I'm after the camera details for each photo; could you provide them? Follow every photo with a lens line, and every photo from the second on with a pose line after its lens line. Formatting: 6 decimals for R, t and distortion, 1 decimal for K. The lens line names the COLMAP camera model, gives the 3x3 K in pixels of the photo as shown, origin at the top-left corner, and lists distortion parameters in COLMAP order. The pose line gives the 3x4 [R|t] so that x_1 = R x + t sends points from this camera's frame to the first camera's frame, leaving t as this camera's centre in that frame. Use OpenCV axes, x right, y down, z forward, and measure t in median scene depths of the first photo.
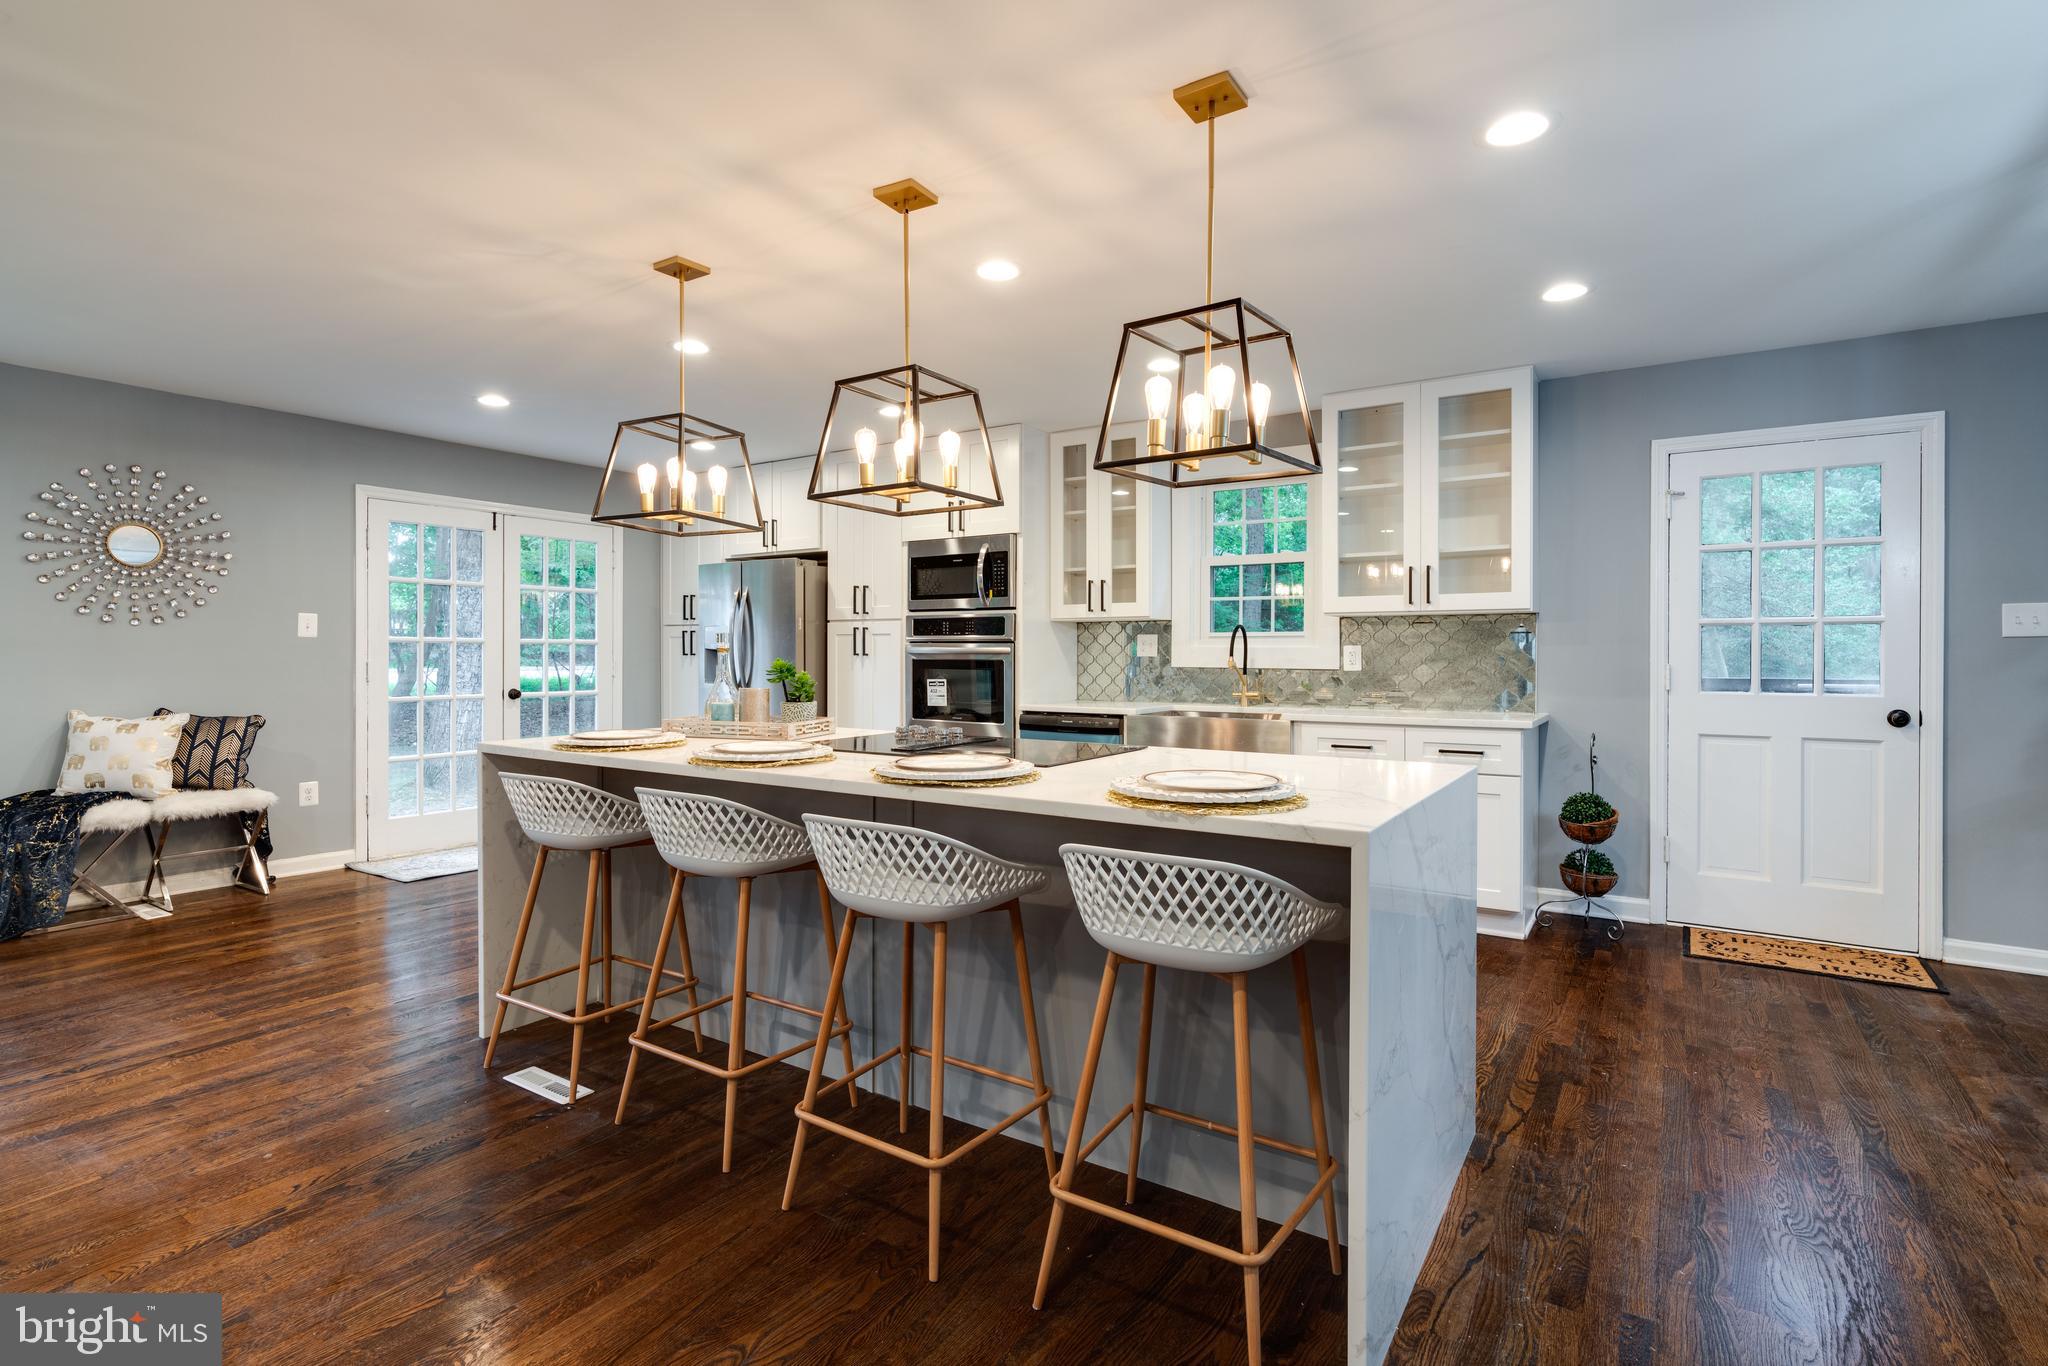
lens RADIAL K [[983.9, 0, 1009.3], [0, 983.9, 660.1], [0, 0, 1]] dist [-0.003405, 0.000503]
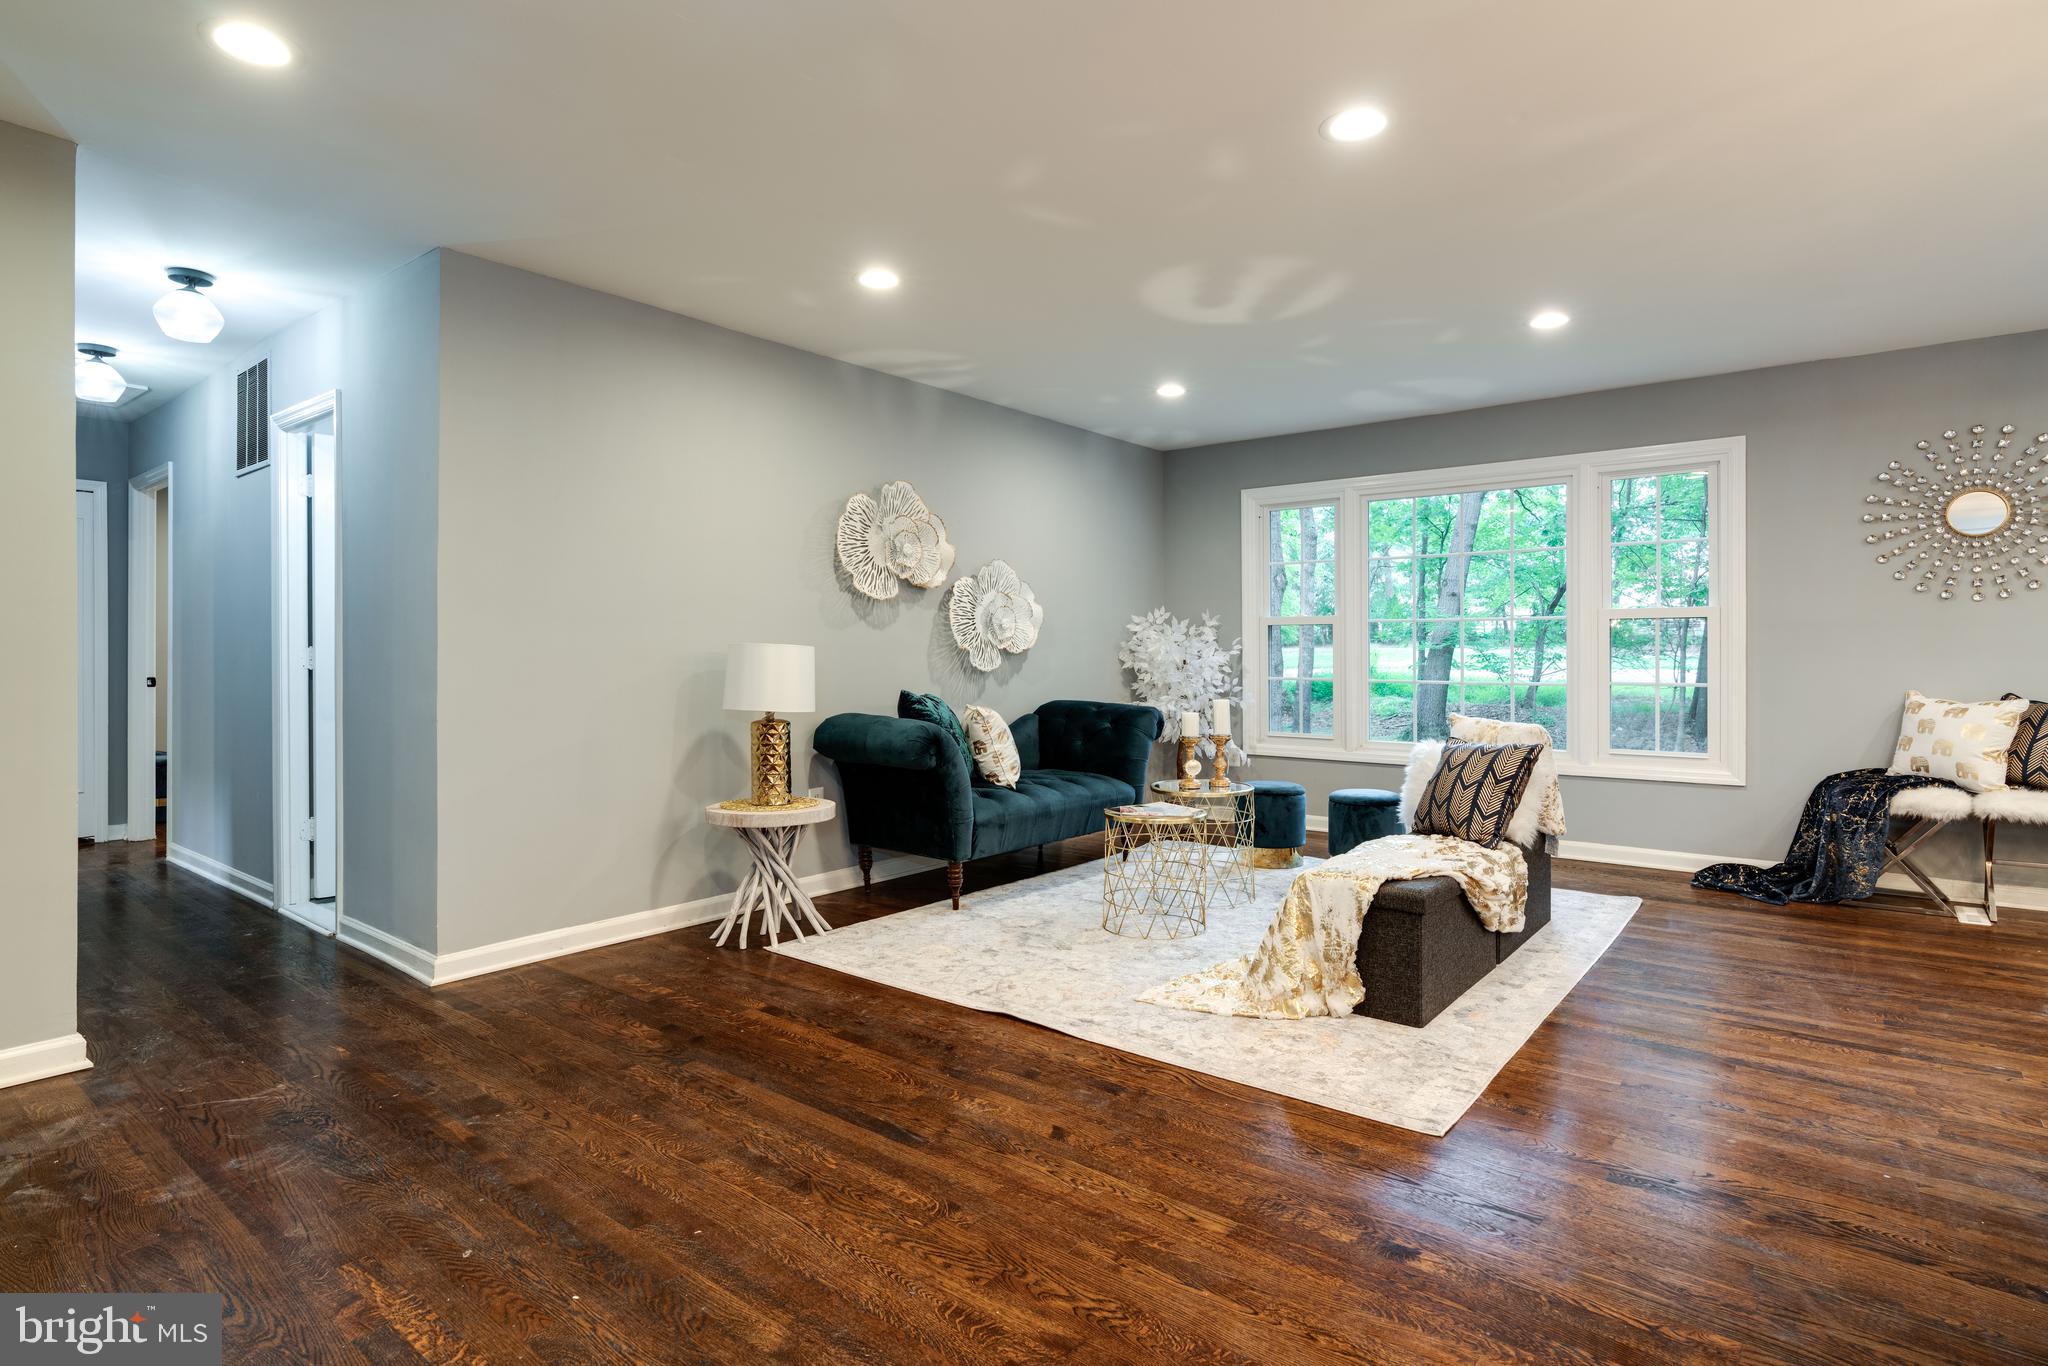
lens RADIAL K [[1050.0, 0, 1015.5], [0, 1050.0, 651.0], [0, 0, 1]] dist [-0.000917, 0.000806]
pose [[-0.089975, -0.004616, -0.995933, 0.159996], [-0.003669, 0.999984, -0.004304, 0.018570], [0.995937, 0.003267, -0.089991, 0.198552]]
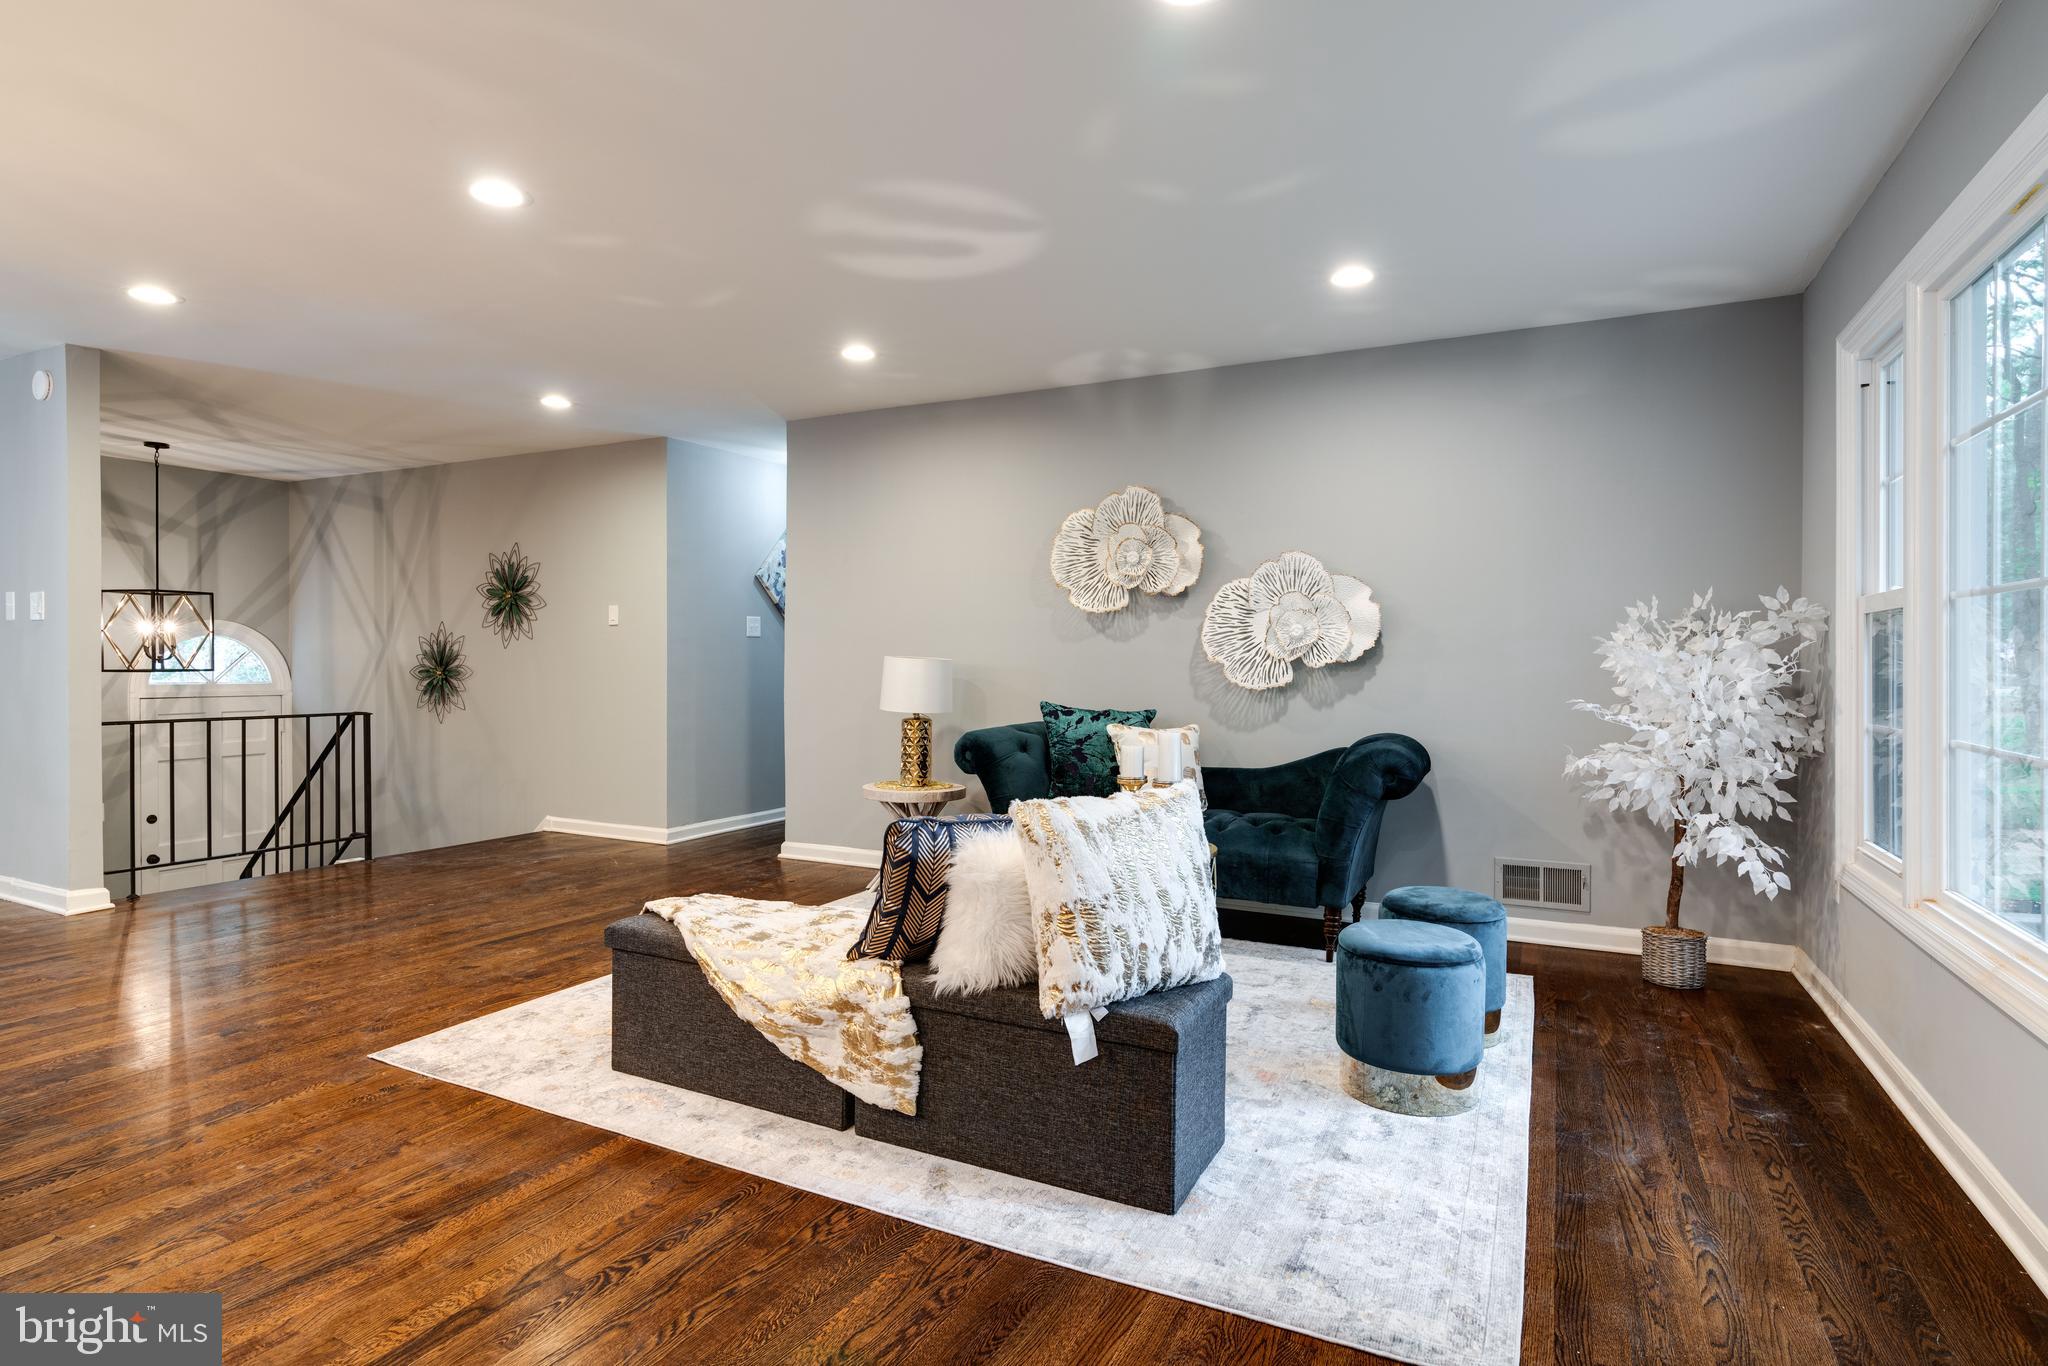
lens RADIAL K [[1057.3, 0, 1008.8], [0, 1057.3, 671.2], [0, 0, 1]] dist [-0.005939, 0.000364]
pose [[-0.993859, -0.008945, -0.110290, -0.675510], [-0.010409, 0.999865, 0.012699, 0.009567], [0.110161, 0.013769, -0.993818, 1.021727]]
